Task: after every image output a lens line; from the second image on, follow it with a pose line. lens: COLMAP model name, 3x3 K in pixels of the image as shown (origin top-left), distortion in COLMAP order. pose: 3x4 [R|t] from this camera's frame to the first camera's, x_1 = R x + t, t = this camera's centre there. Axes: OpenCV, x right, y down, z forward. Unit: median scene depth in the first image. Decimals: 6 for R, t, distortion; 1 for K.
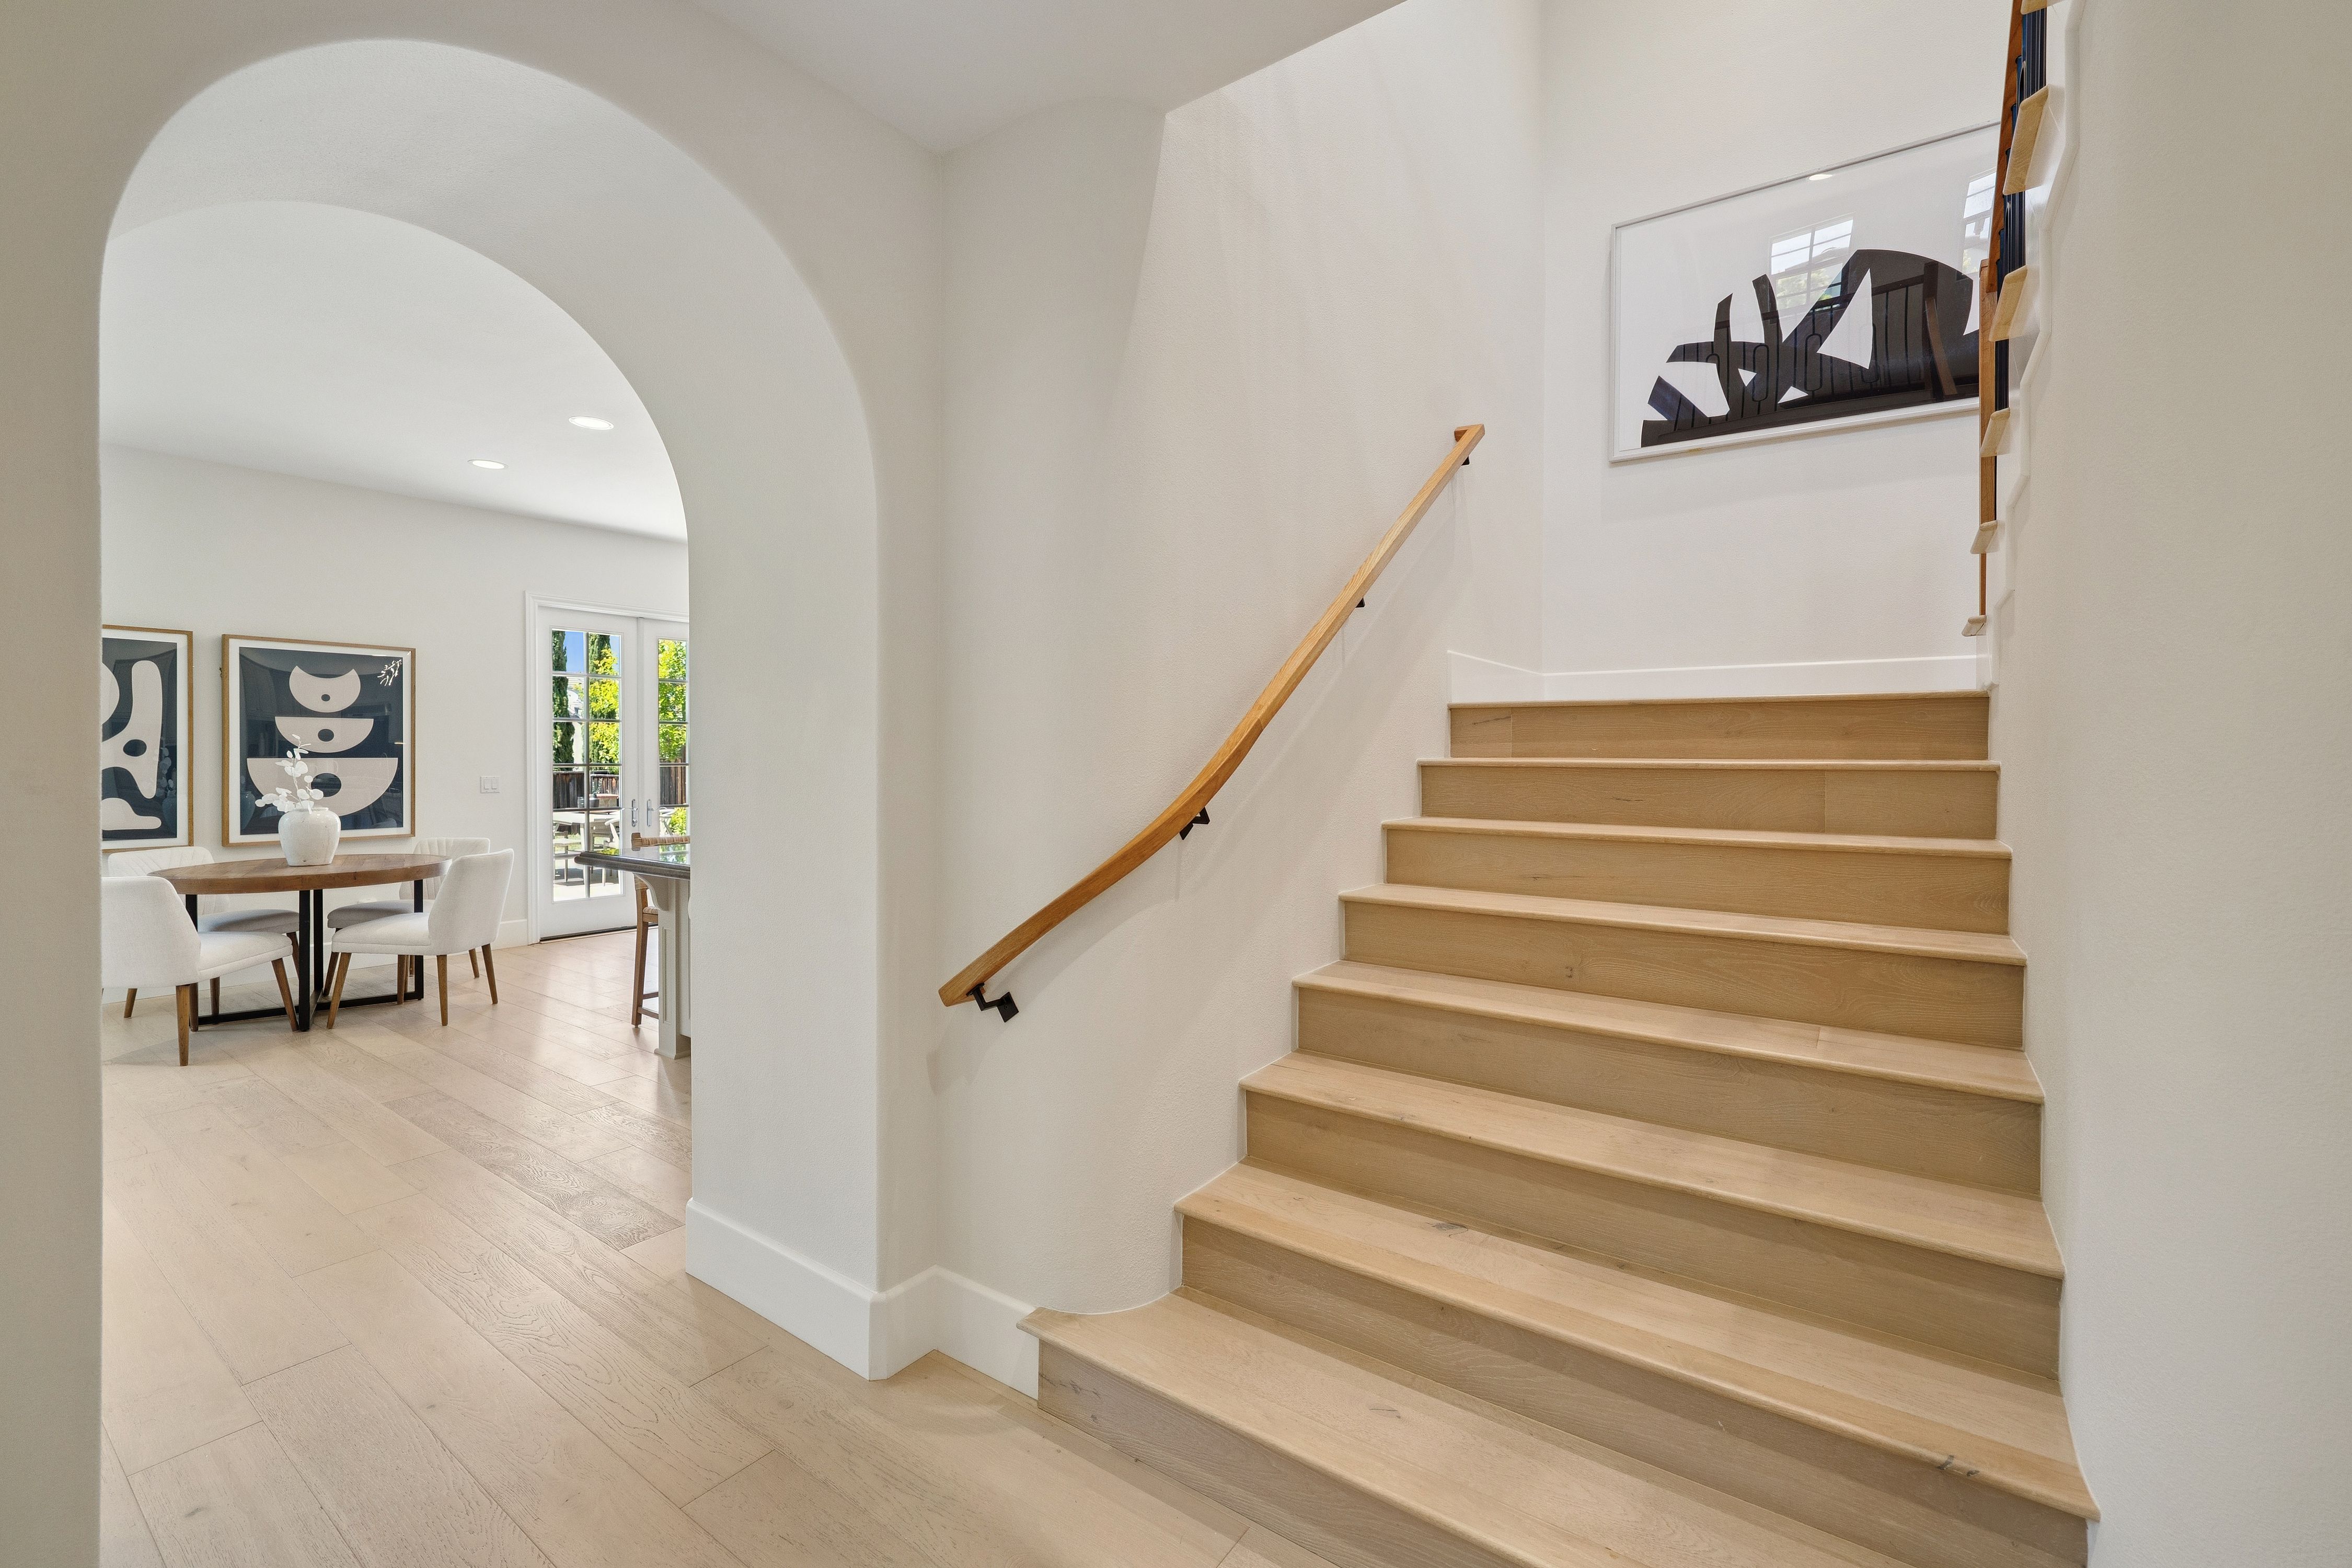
lens RADIAL K [[964.1, 0, 1176.2], [0, 964.1, 754.1], [0, 0, 1]] dist [-0.017450, -0.000025]
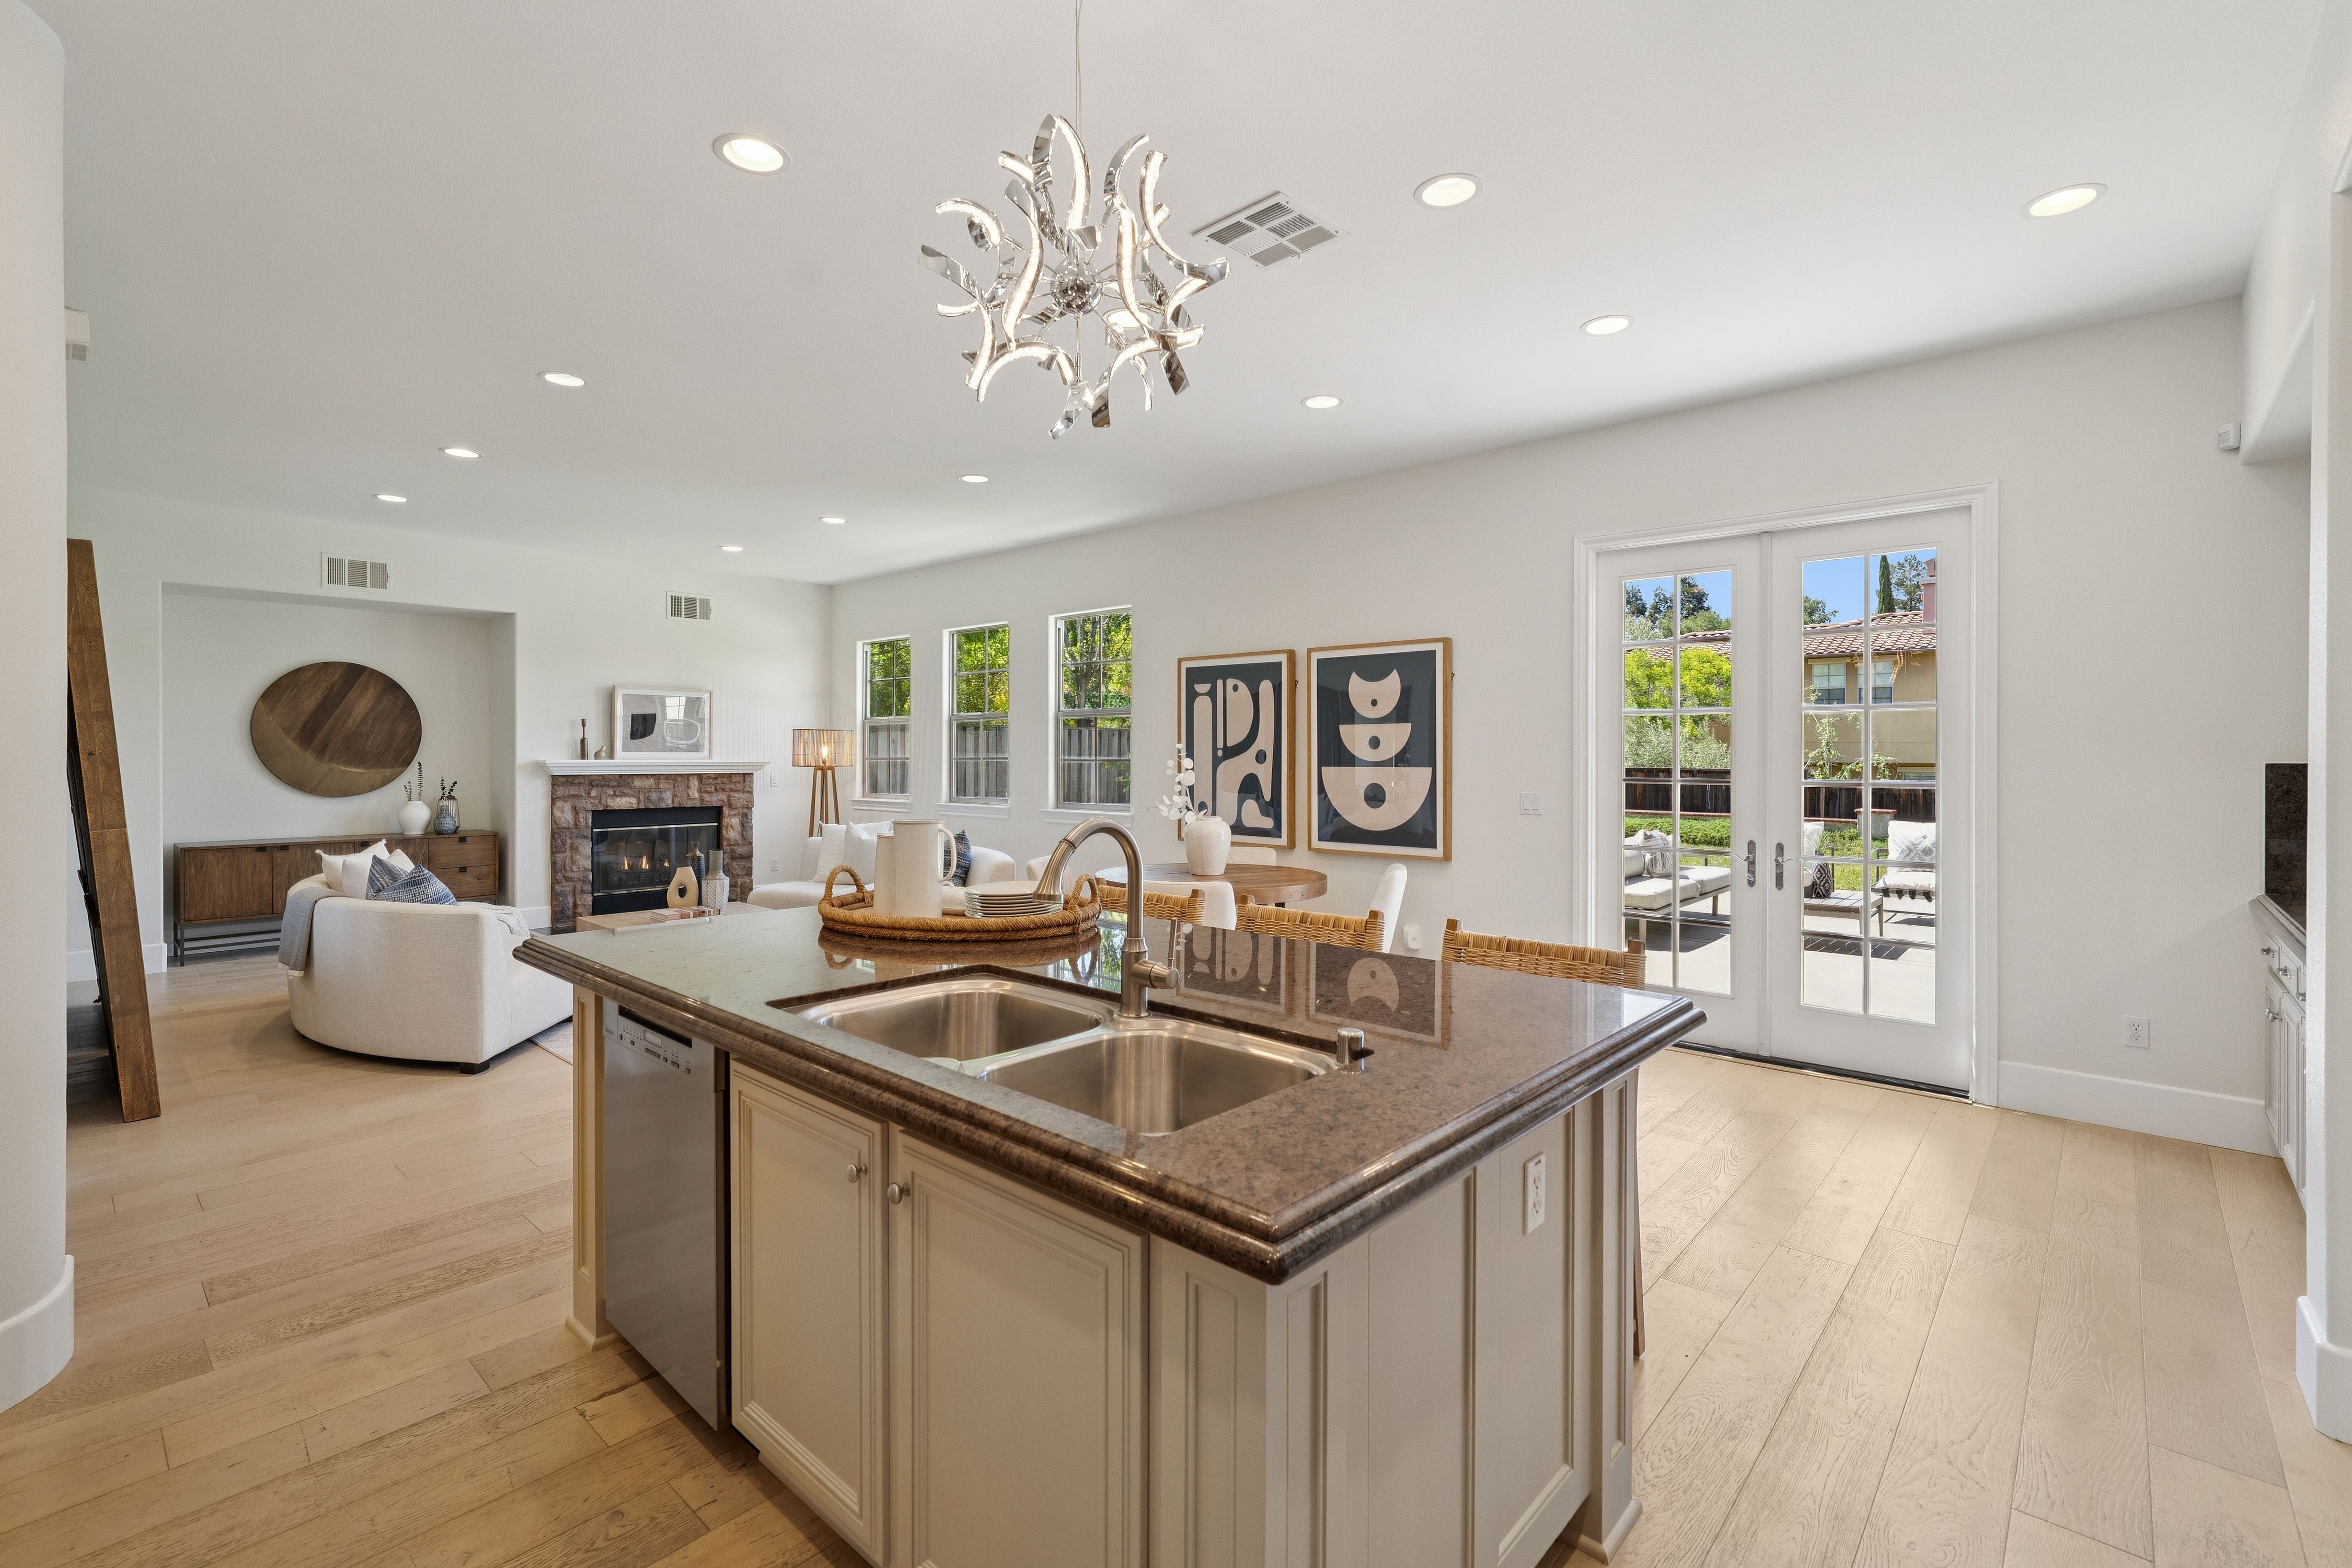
lens RADIAL K [[1056.4, 0, 1172.2], [0, 1056.4, 757.4], [0, 0, 1]] dist [-0.000554, -0.000044]
pose [[-0.093070, 0.001811, -0.995658, 0.161834], [-0.003656, 0.999991, 0.002161, -0.006791], [0.995653, 0.003841, -0.093062, 0.898696]]
